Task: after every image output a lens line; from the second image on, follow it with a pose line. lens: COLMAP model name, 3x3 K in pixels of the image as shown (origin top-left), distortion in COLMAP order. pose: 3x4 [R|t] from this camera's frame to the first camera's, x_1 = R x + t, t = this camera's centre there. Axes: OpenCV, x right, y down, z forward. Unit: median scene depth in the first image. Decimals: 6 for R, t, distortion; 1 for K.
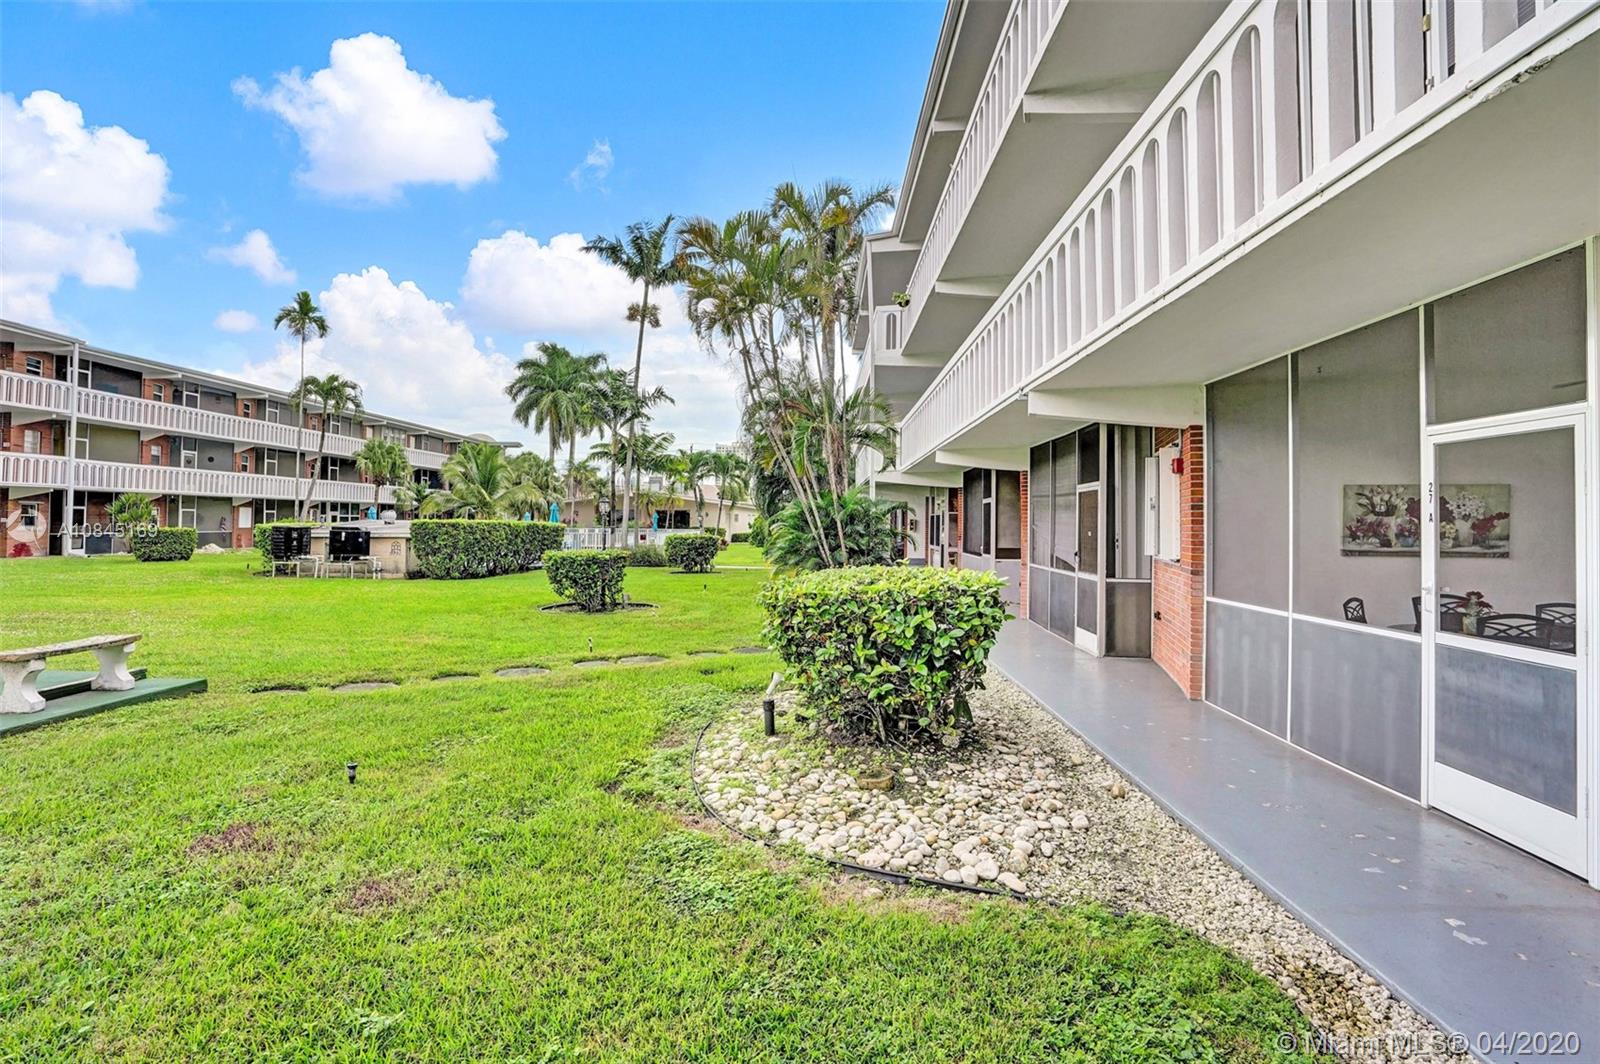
lens RADIAL K [[778.7, 0, 799.8], [0, 778.7, 505.7], [0, 0, 1]] dist [-0.032769, 0.019499]
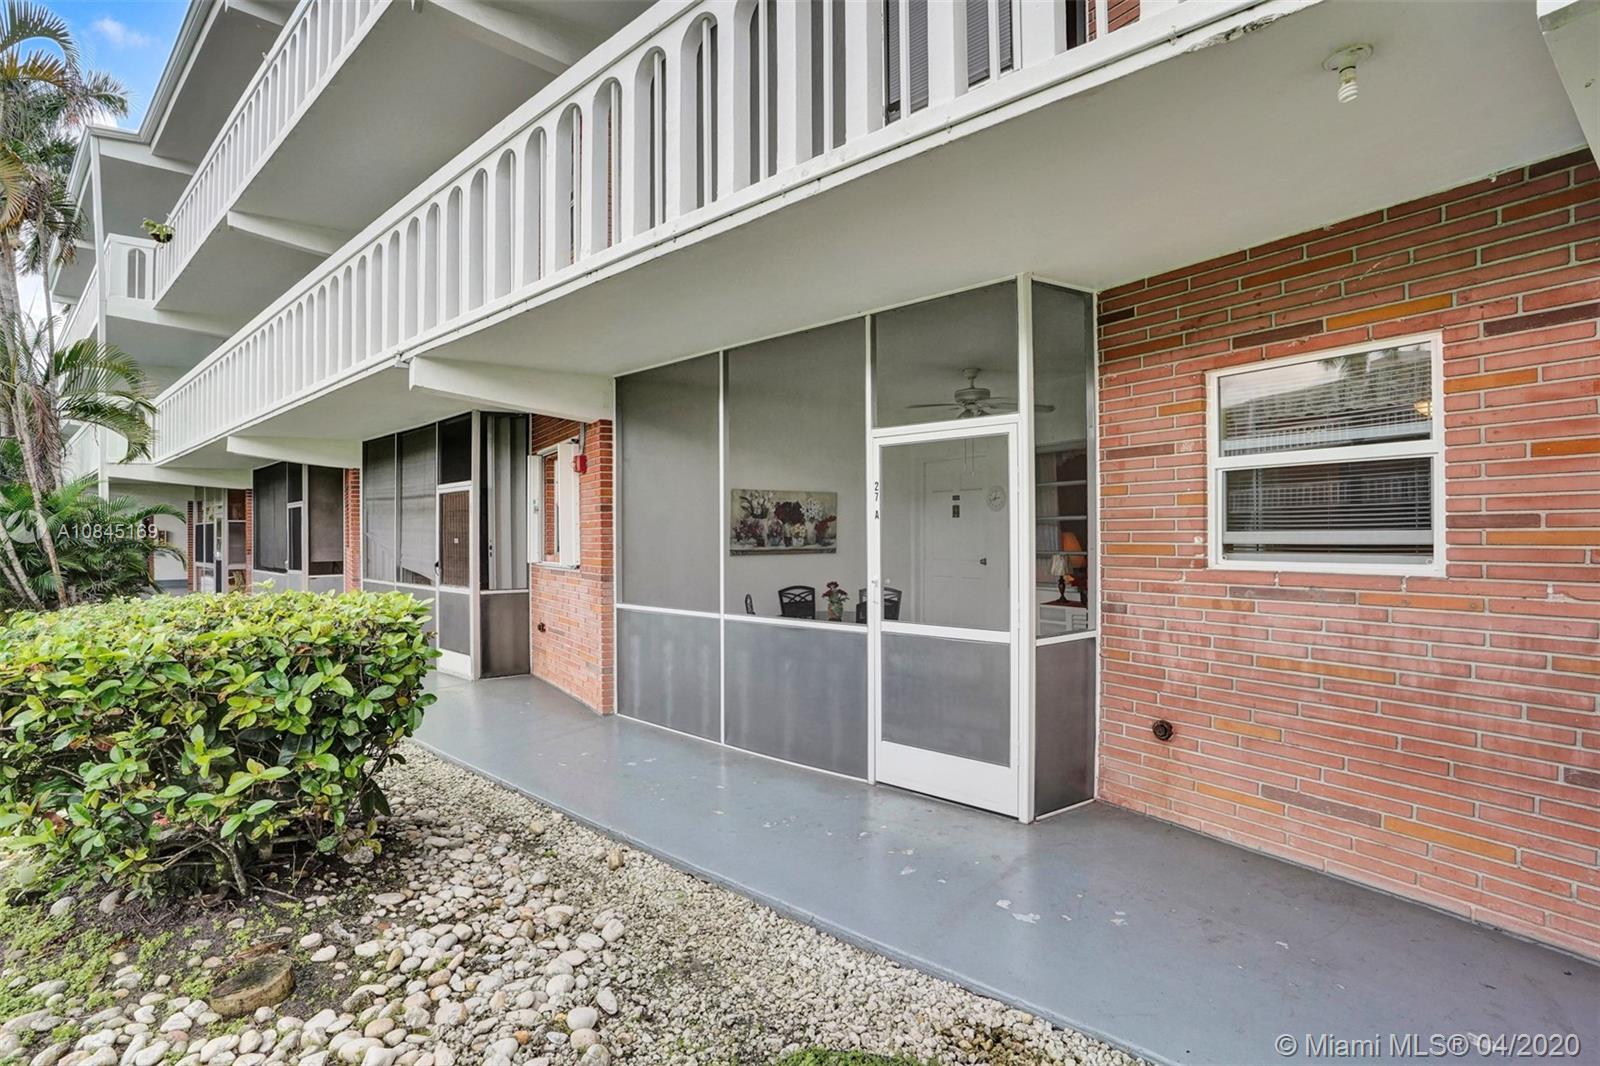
lens RADIAL K [[755.5, 0, 809.9], [0, 755.5, 536.6], [0, 0, 1]] dist [-0.066428, 0.027098]
pose [[0.638275, -0.012655, 0.769704, -0.037567], [-0.008117, 0.999699, 0.023168, 0.018444], [-0.769766, -0.021035, 0.637980, 0.329441]]
